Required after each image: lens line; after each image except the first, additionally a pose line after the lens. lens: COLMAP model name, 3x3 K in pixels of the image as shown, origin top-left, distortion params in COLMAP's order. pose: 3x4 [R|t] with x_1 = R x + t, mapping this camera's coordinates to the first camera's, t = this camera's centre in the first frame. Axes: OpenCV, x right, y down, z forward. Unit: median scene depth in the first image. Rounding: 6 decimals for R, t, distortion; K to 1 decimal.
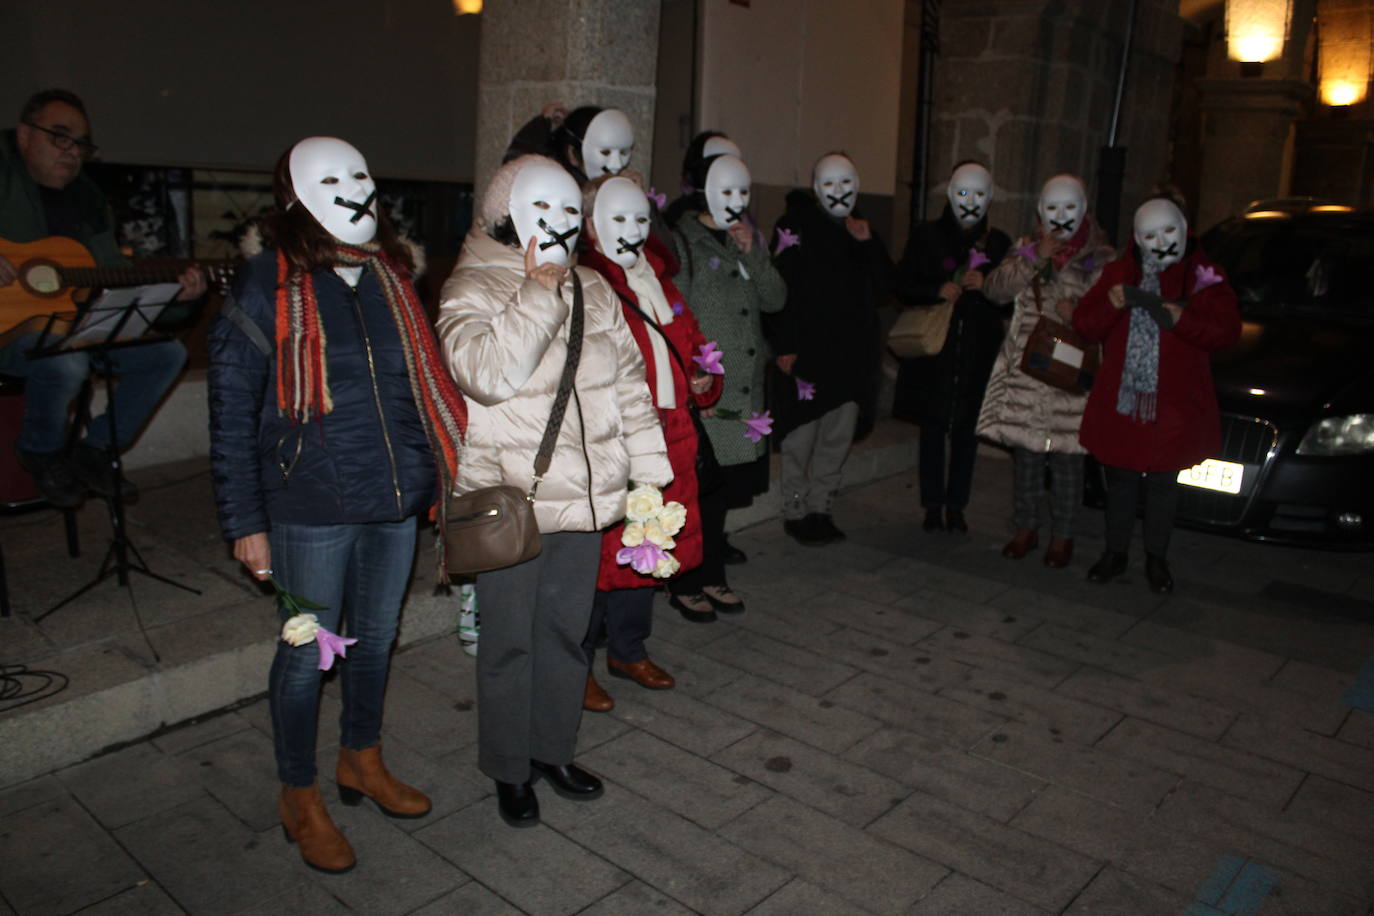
lens RADIAL K [[1138.0, 0, 687.0], [0, 1138.0, 458.0], [0, 0, 1]] dist [-0.164224, 0.141462]
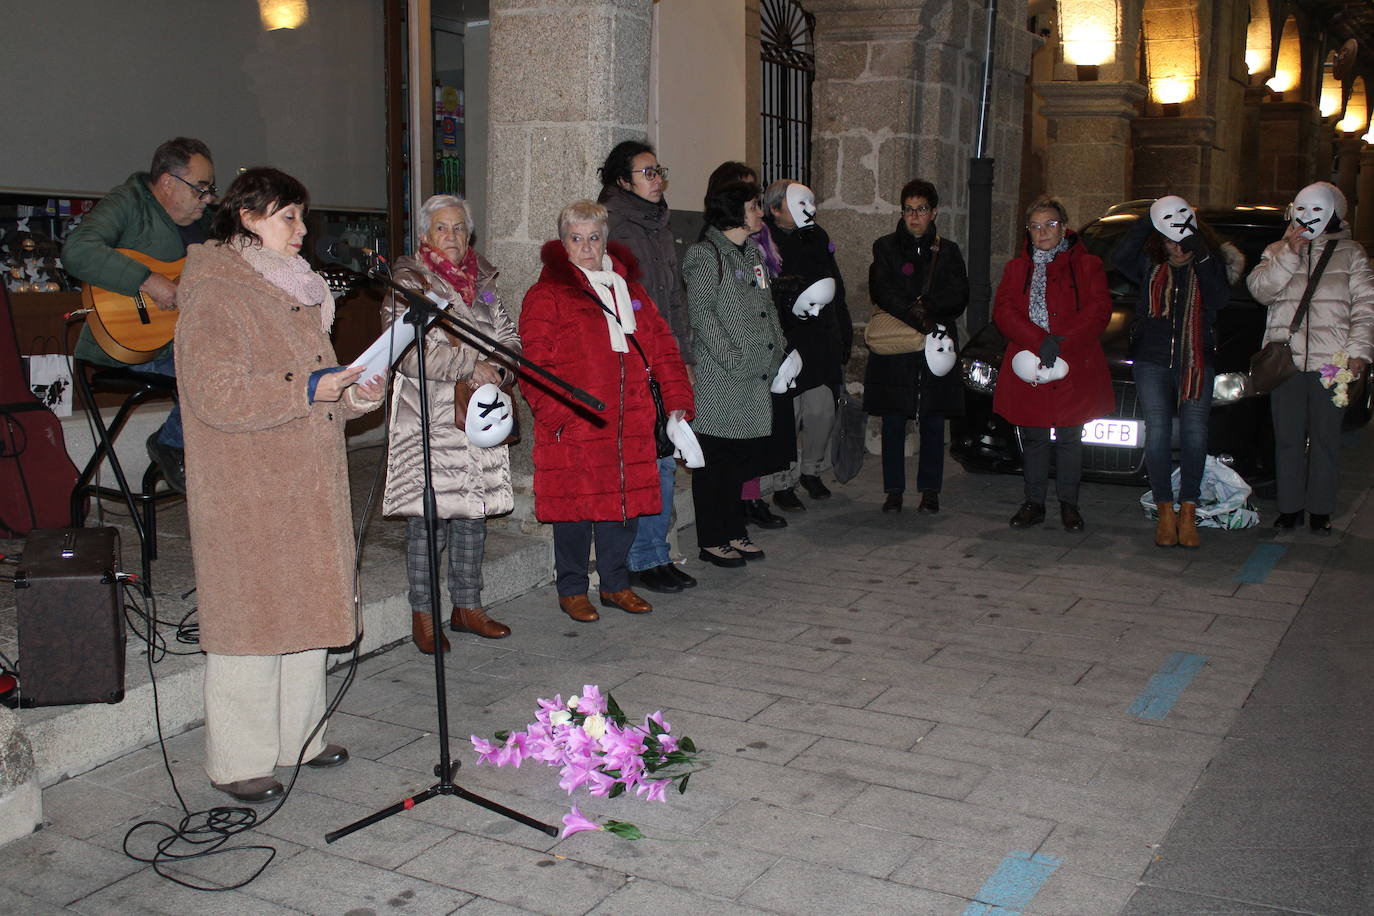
lens RADIAL K [[1505.9, 0, 685.1], [0, 1505.9, 465.2], [0, 0, 1]] dist [-0.115791, 0.168347]
pose [[0.976073, -0.062122, 0.208378, -0.394972], [0.076384, 0.995204, -0.061106, 0.144243], [-0.203583, 0.075561, 0.976138, -0.601067]]
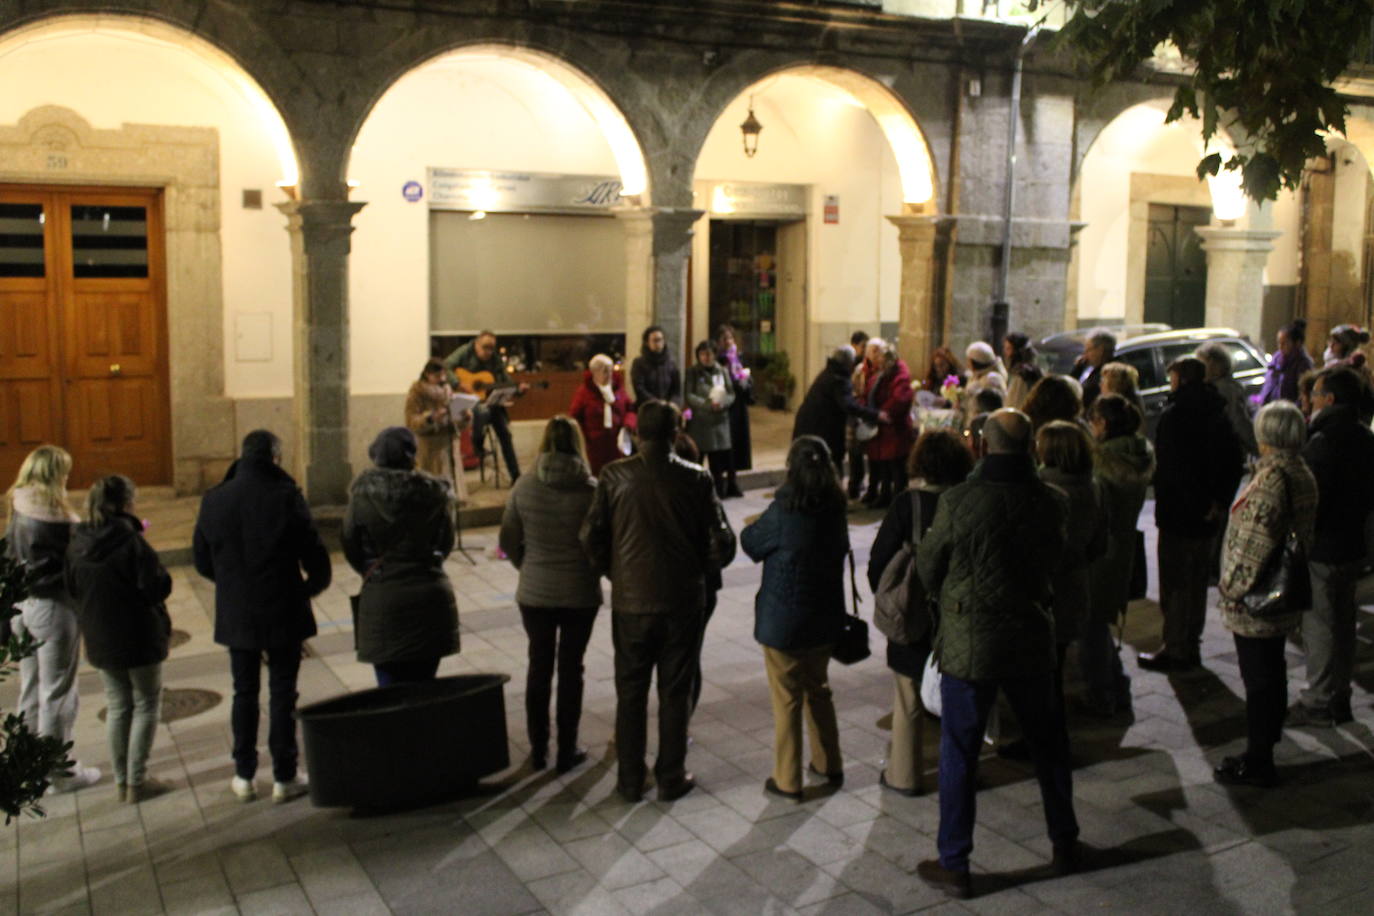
lens RADIAL K [[1342.3, 0, 695.8], [0, 1342.3, 456.8], [0, 0, 1]] dist [-0.135116, 0.136372]
pose [[0.935012, 0.011414, -0.354433, 1.344176], [-0.040143, 0.996464, -0.073809, 0.293967], [0.352337, 0.083240, 0.932164, -2.314742]]
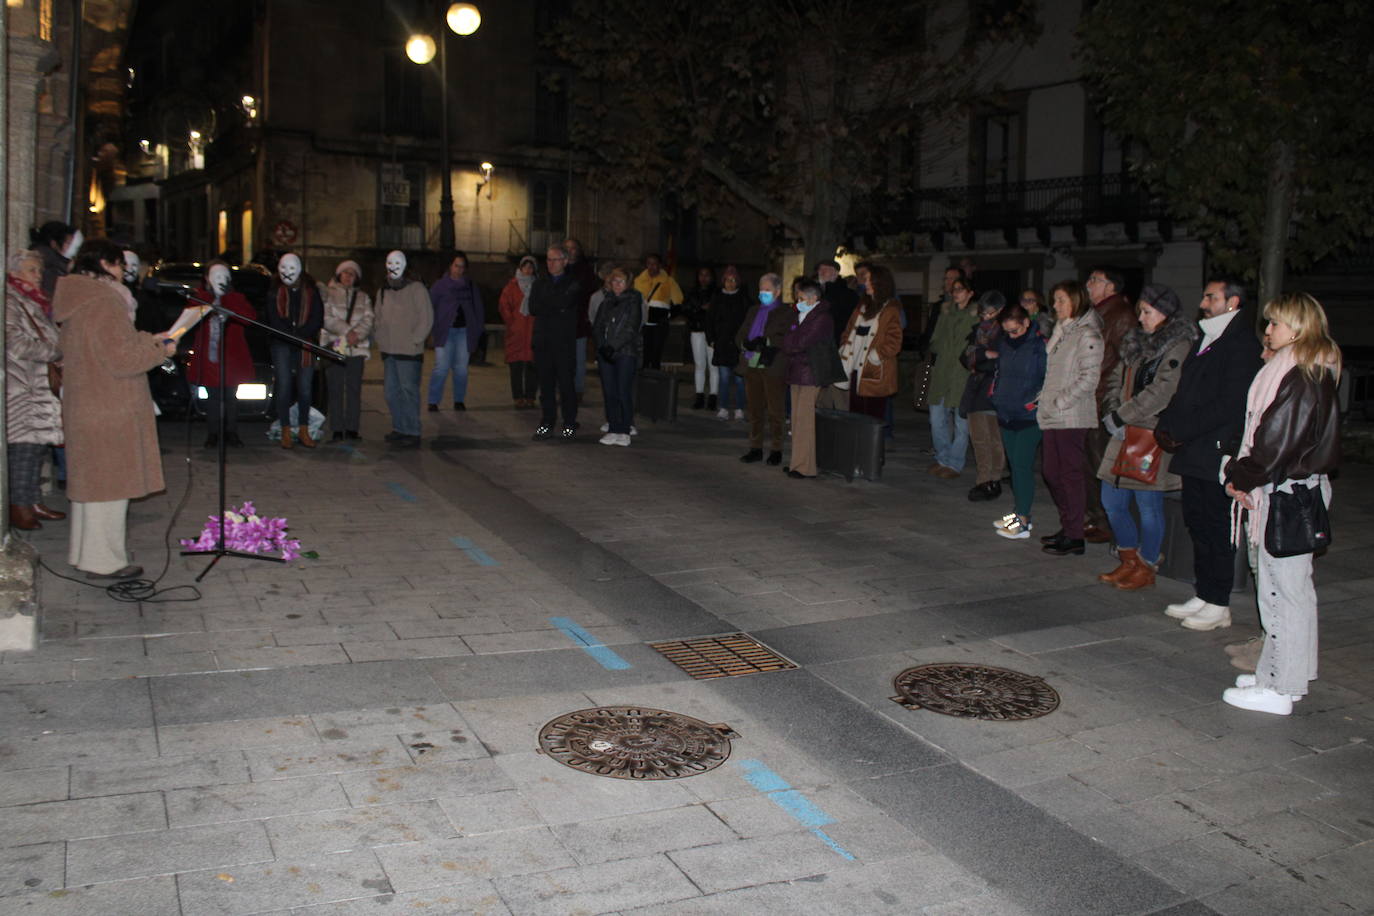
lens RADIAL K [[1187.9, 0, 689.1], [0, 1187.9, 452.1], [0, 0, 1]] dist [-0.141234, 0.095944]
pose [[0.350219, -0.123315, 0.928515, -1.707235], [0.167842, 0.983513, 0.067312, 0.153181], [-0.921507, 0.132269, 0.365143, -0.762208]]
